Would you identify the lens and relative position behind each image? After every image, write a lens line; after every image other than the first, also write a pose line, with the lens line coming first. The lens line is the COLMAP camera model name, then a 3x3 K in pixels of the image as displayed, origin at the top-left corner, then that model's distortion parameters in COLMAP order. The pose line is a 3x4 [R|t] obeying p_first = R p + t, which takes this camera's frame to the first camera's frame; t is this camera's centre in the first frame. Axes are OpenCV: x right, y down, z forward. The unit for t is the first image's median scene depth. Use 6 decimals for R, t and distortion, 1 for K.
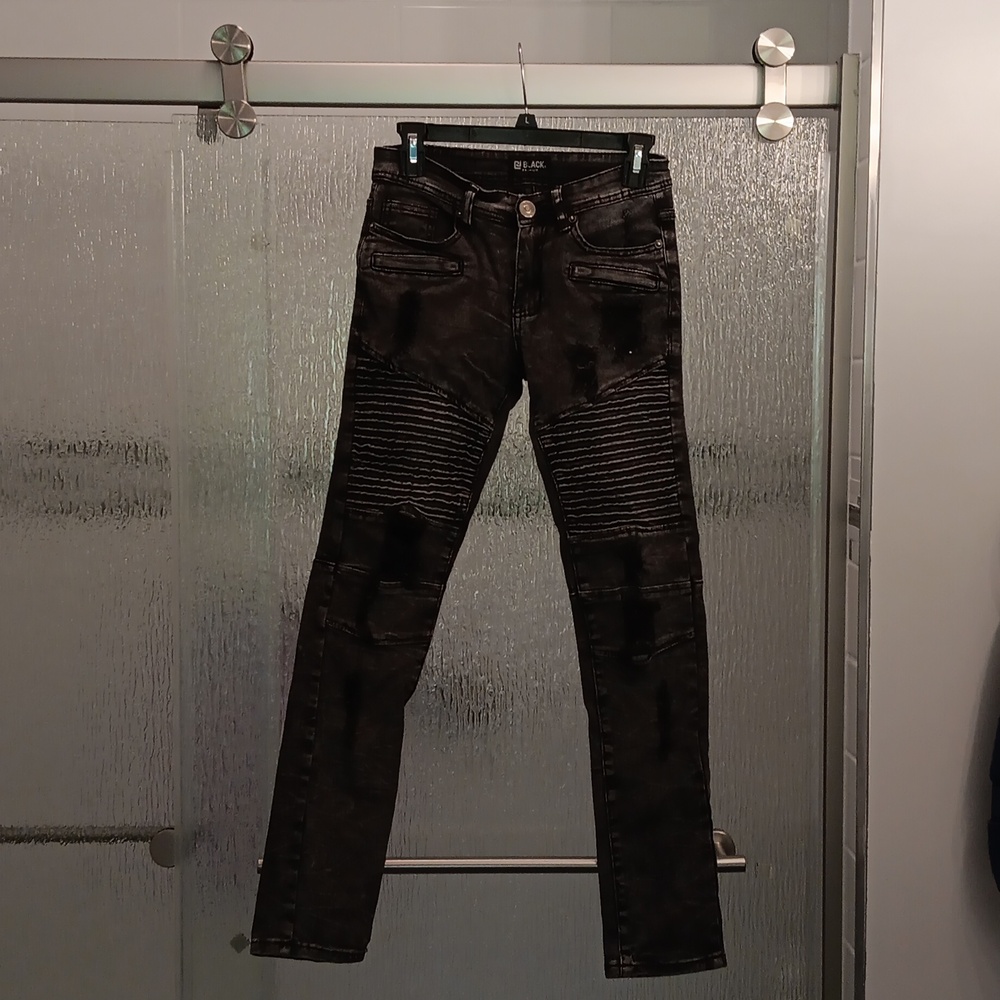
lens RADIAL K [[1726.9, 0, 503.4], [0, 1726.9, 503.6], [0, 0, 1]] dist [0.057422, 0.000000]
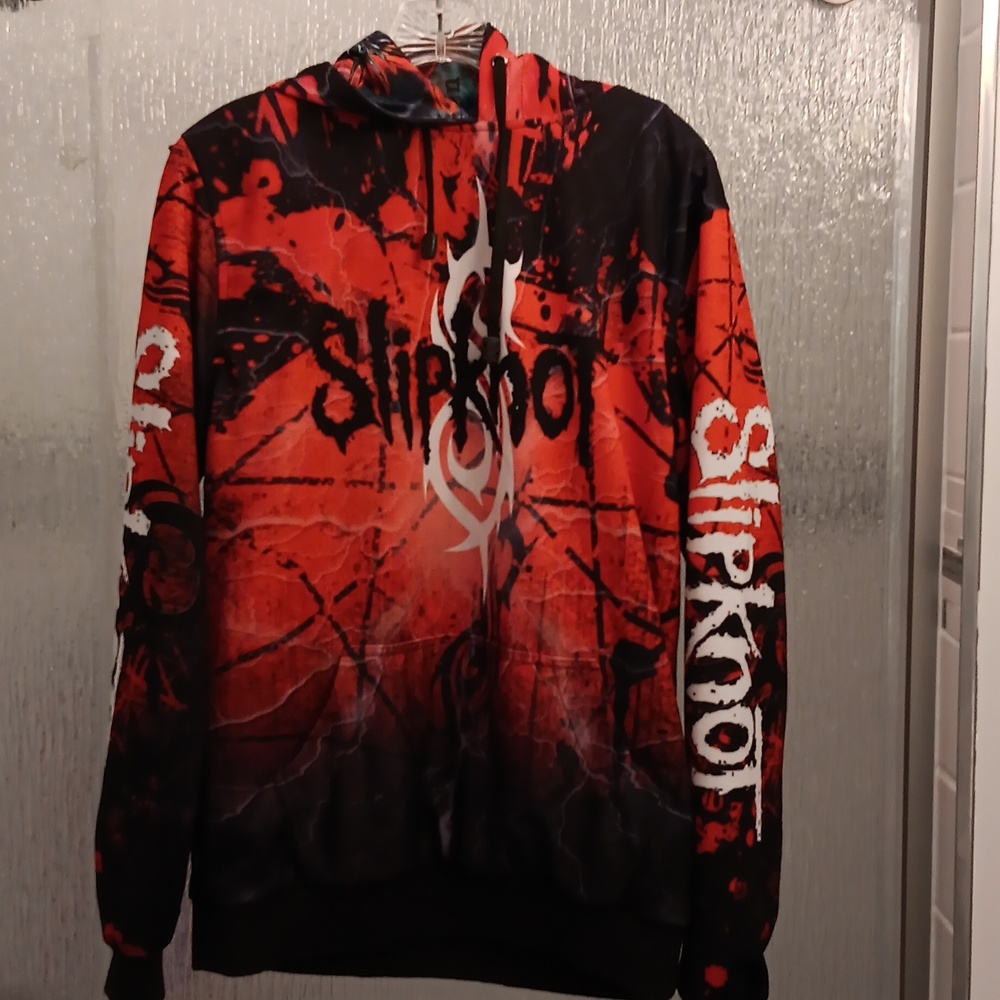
lens RADIAL K [[1726.9, 0, 506.9], [0, 1726.9, 501.6], [0, 0, 1]] dist [0.057422, 0.000000]
pose [[0.999690, 0.005099, -0.024384, 0.046081], [-0.004730, 0.999874, 0.015177, -0.026947], [0.024458, -0.015057, 0.999587, 0.321083]]
